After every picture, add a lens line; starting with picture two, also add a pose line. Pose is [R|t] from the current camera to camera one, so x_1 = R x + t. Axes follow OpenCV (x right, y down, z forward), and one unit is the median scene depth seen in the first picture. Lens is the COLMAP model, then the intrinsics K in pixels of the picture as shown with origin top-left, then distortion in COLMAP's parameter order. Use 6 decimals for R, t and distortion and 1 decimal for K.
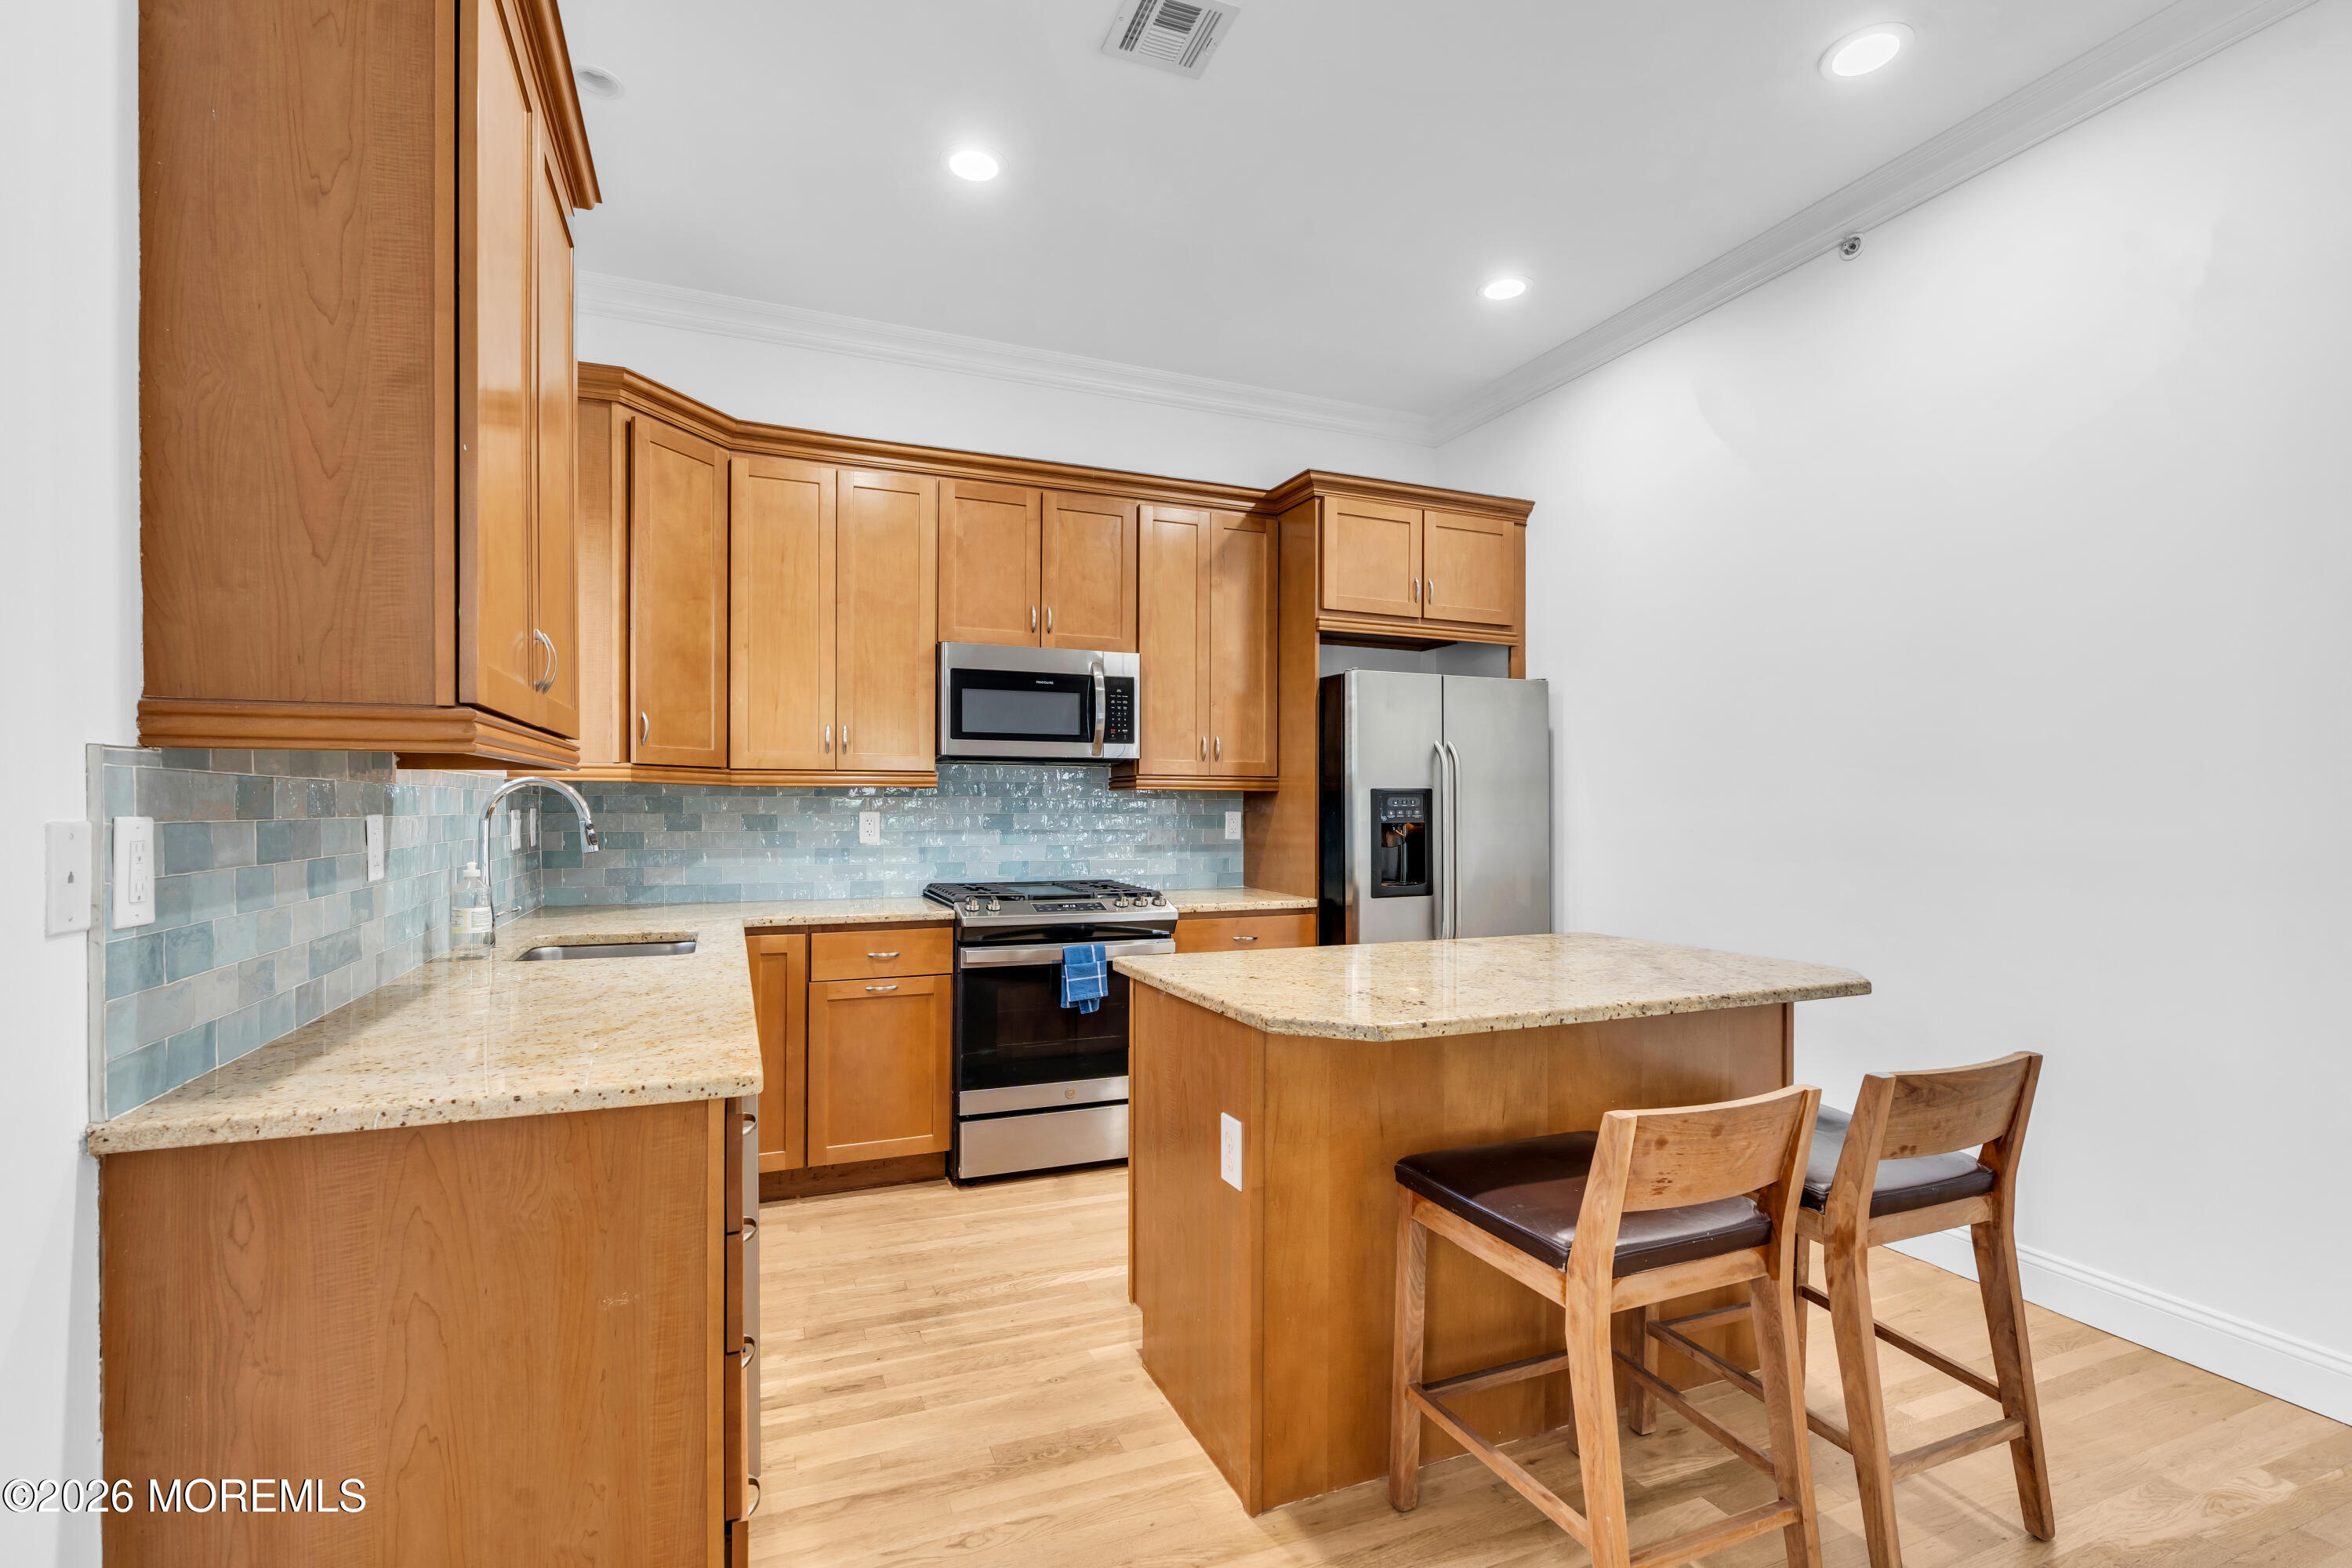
lens RADIAL K [[1053.0, 0, 1159.1], [0, 1053.0, 812.9], [0, 0, 1]] dist [-0.010422, 0.002511]
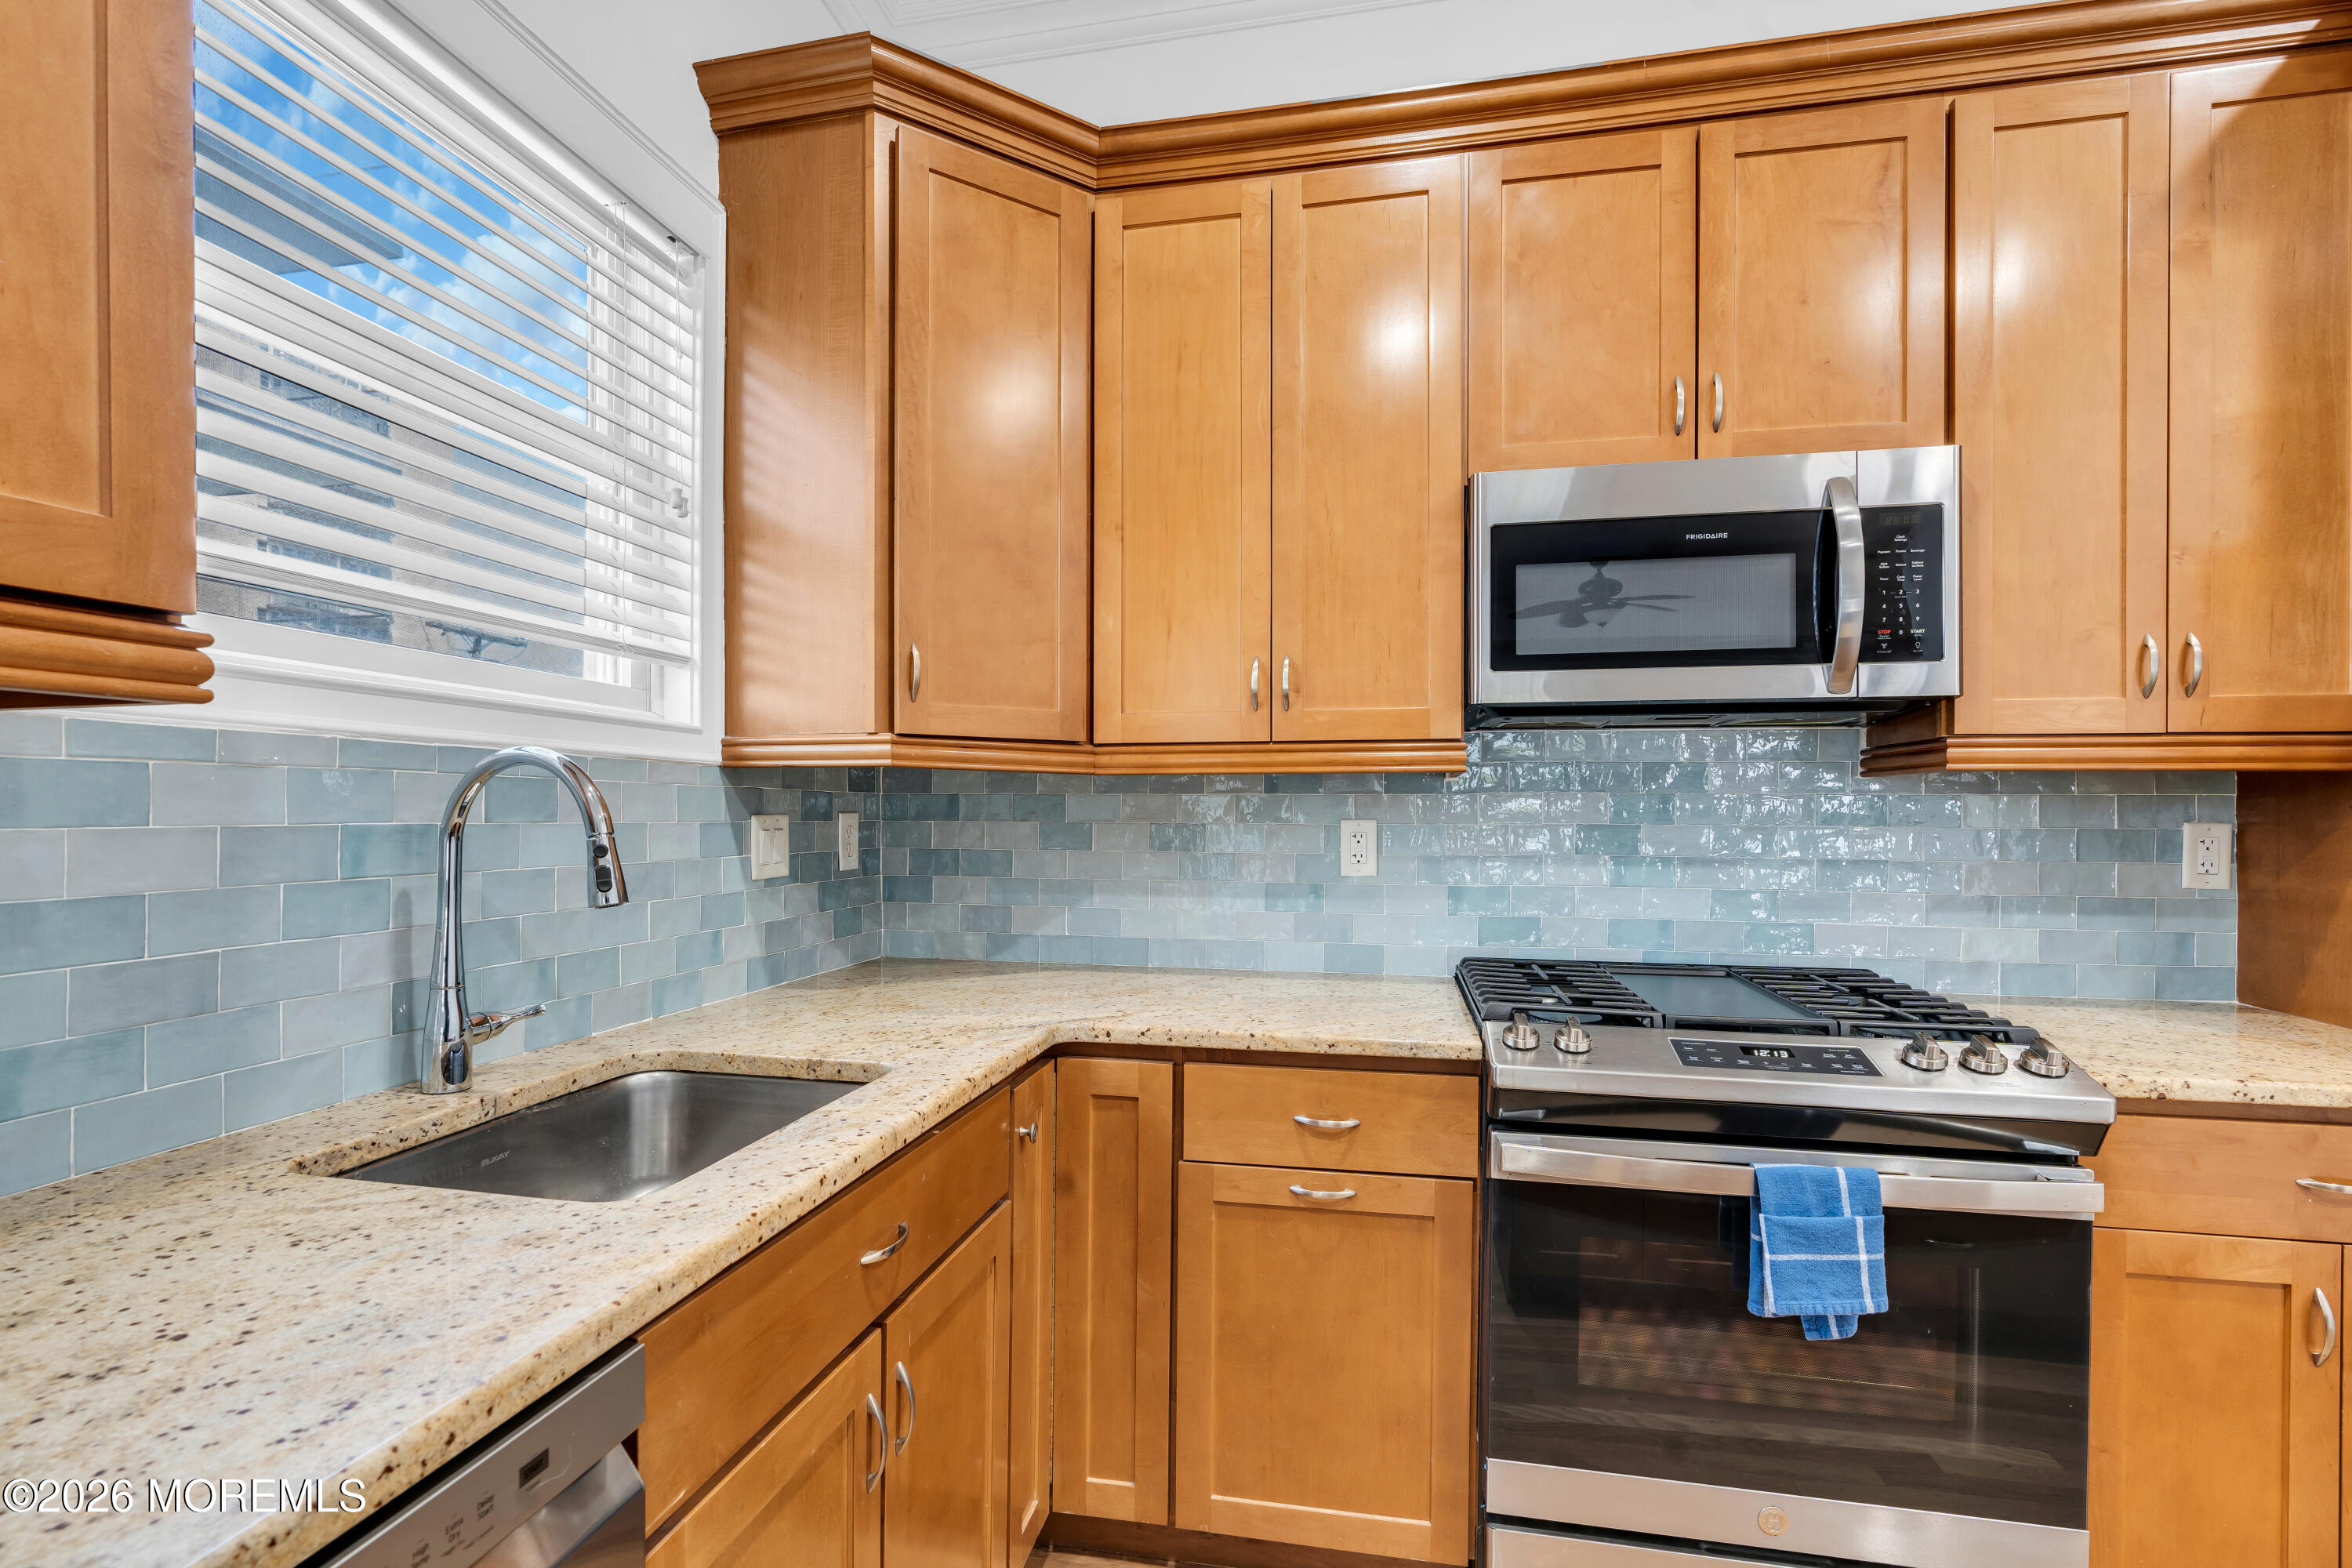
lens RADIAL K [[1053.0, 0, 1169.1], [0, 1053.0, 811.1], [0, 0, 1]] dist [-0.010422, 0.002511]
pose [[0.831798, -0.000315, -0.555079, -0.052112], [-0.004013, 0.999970, -0.006582, -0.002006], [0.555064, 0.007702, 0.831772, 0.513234]]
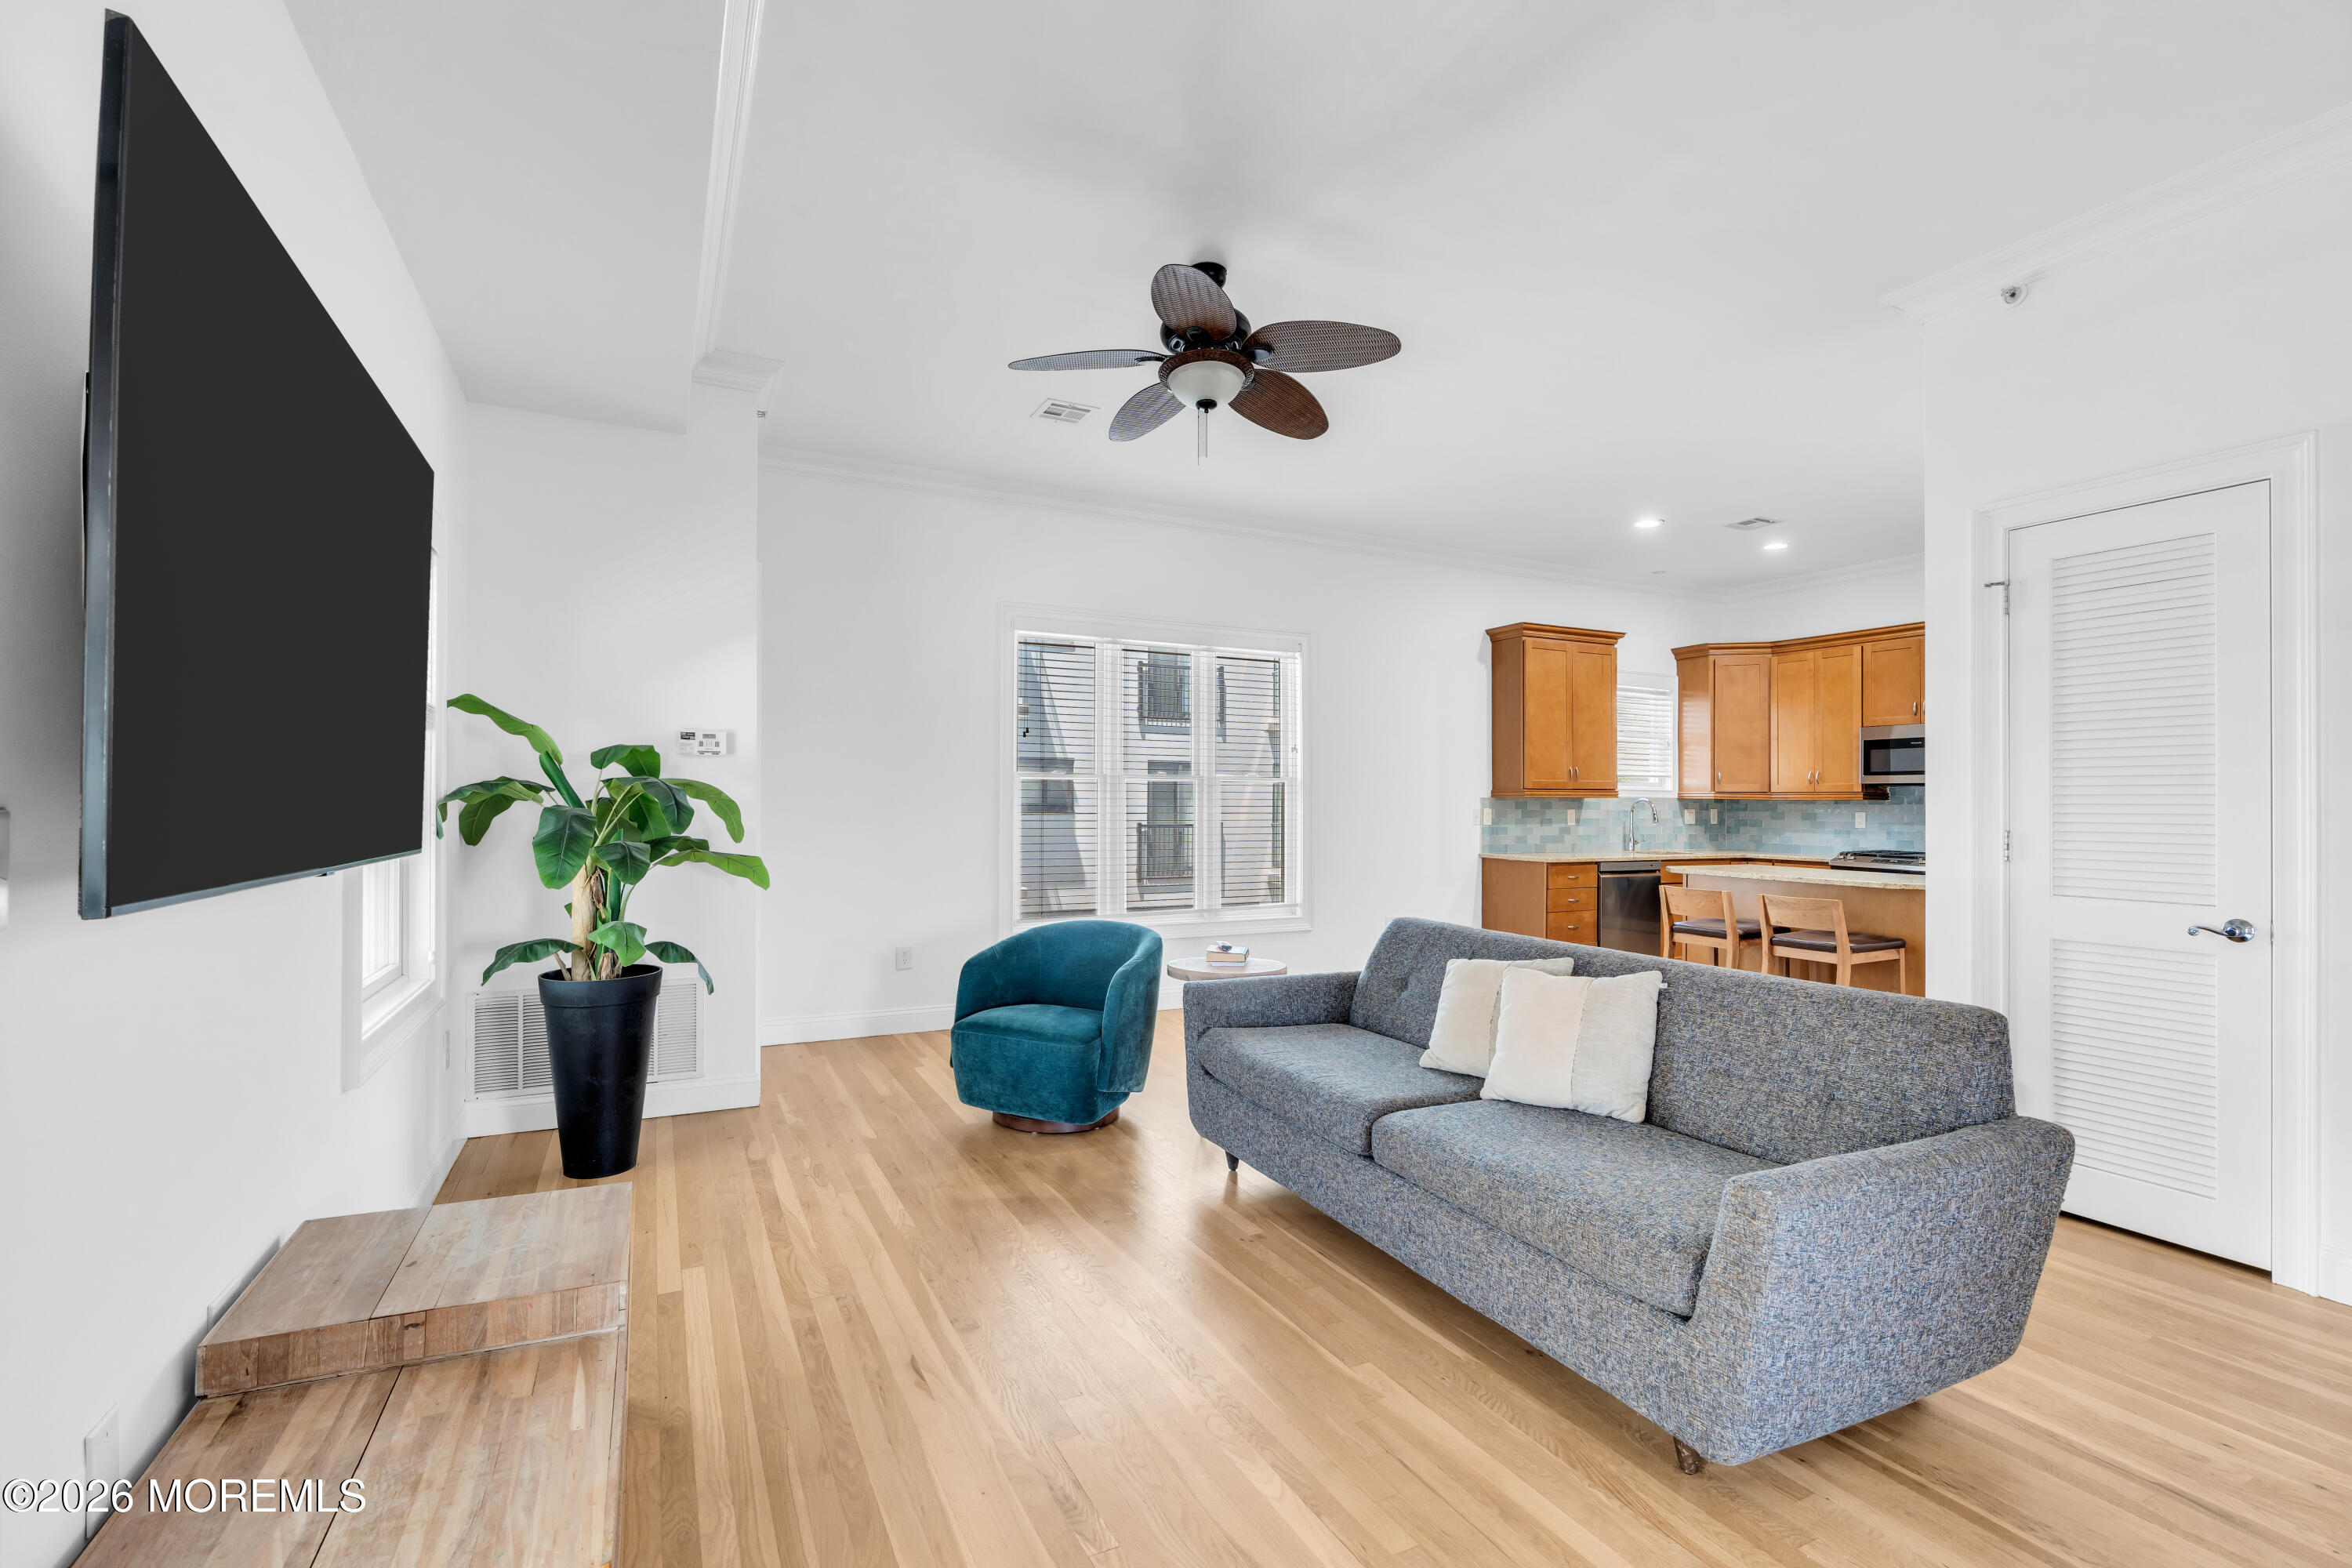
lens RADIAL K [[1053.0, 0, 1174.2], [0, 1053.0, 787.0], [0, 0, 1]] dist [-0.010422, 0.002511]
pose [[0.087053, -0.014592, -0.996097, 1.662698], [-0.013594, 0.999782, -0.015834, 0.000359], [0.996111, 0.014920, 0.086836, -0.471642]]
